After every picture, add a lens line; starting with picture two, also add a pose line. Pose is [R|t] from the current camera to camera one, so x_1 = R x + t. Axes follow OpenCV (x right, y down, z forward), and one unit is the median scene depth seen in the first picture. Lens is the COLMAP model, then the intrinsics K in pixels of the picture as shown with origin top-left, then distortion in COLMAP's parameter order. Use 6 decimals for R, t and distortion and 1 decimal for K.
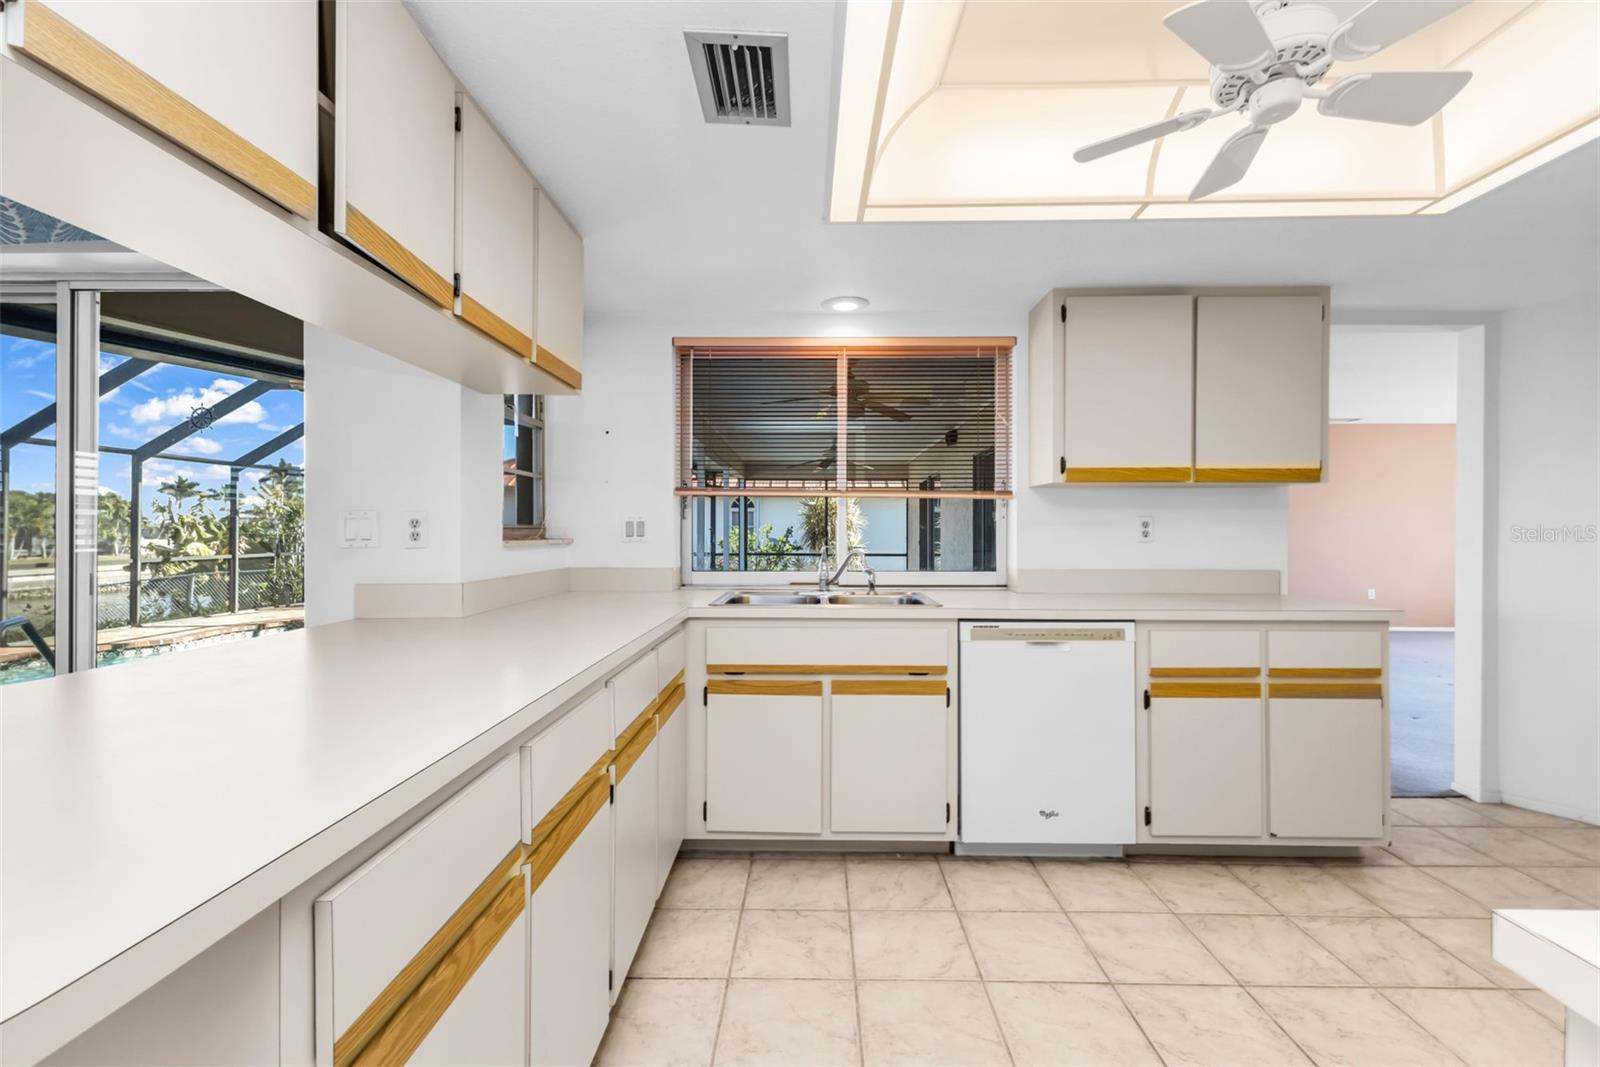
lens RADIAL K [[695.7, 0, 802.3], [0, 695.7, 529.6], [0, 0, 1]] dist [0.002067, -0.000924]
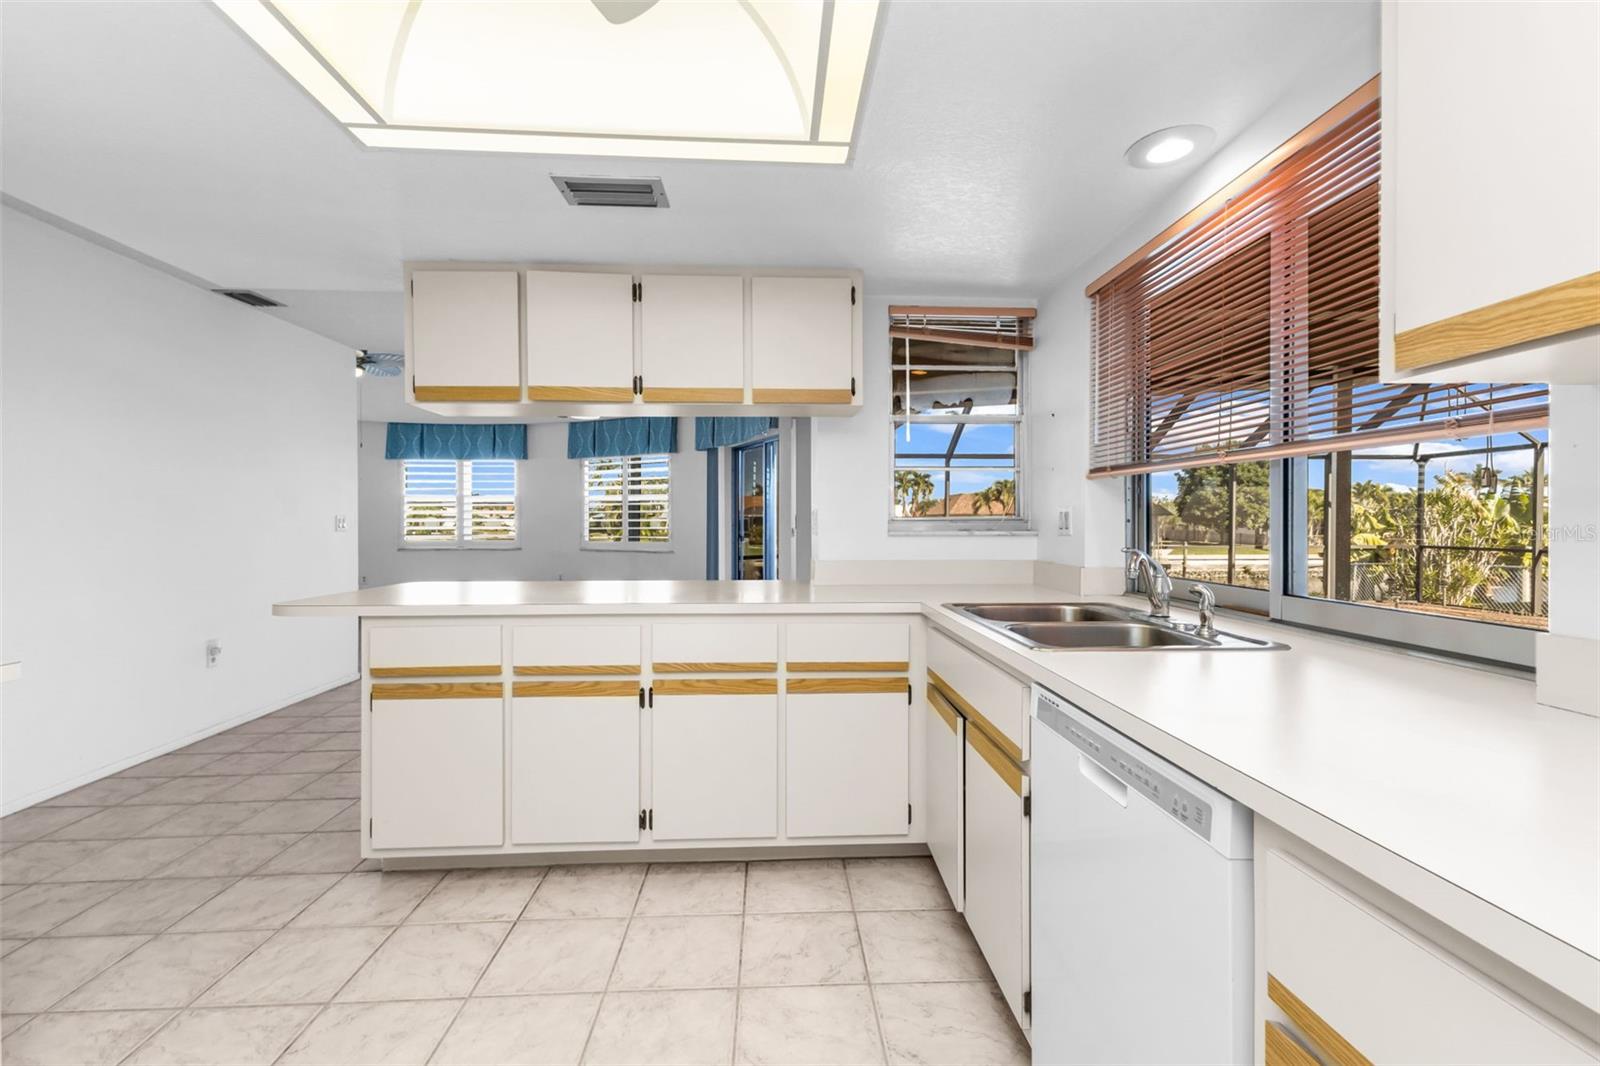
lens RADIAL K [[695.7, 0, 802.3], [0, 695.7, 529.1], [0, 0, 1]] dist [0.002067, -0.000924]
pose [[0.074325, 0.007857, -0.997203, 0.724460], [0.004158, 0.999958, 0.008189, 0.002774], [0.997225, -0.004755, 0.074290, 0.712354]]
